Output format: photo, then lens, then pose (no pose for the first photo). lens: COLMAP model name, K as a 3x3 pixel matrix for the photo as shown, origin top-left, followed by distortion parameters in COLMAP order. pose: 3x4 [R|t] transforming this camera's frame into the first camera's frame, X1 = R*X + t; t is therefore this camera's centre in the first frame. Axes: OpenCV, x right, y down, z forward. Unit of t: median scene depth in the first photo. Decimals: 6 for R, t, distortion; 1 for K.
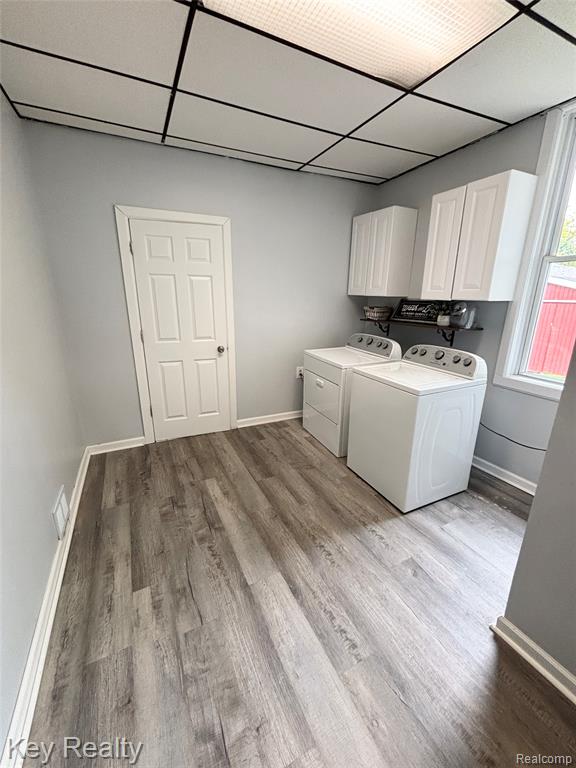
lens RADIAL K [[312.1, 0, 287.5], [0, 312.1, 383.4], [0, 0, 1]] dist [-0.002079, 0.000127]
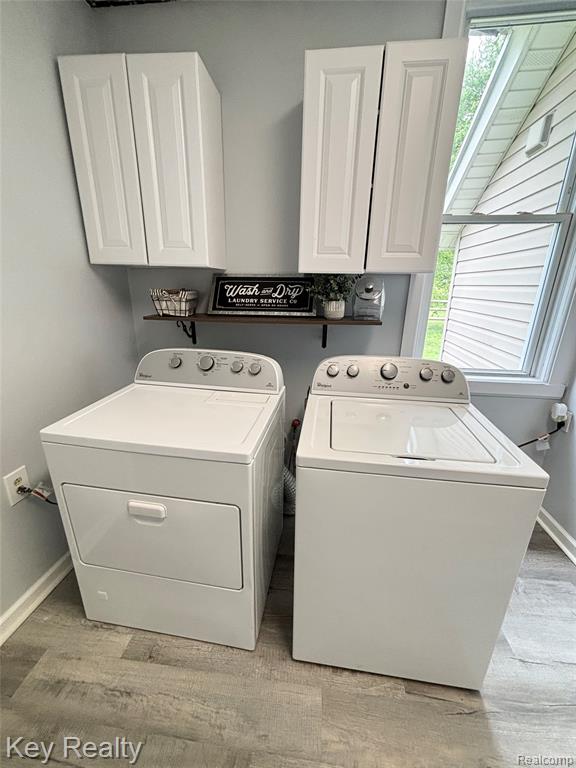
lens RADIAL K [[312.1, 0, 288.7], [0, 312.1, 387.3], [0, 0, 1]] dist [-0.002079, 0.000127]
pose [[0.539892, -0.257498, 0.801381, -0.052201], [0.220801, 0.962044, 0.160368, -0.145791], [-0.812258, 0.090364, 0.576256, 0.623613]]
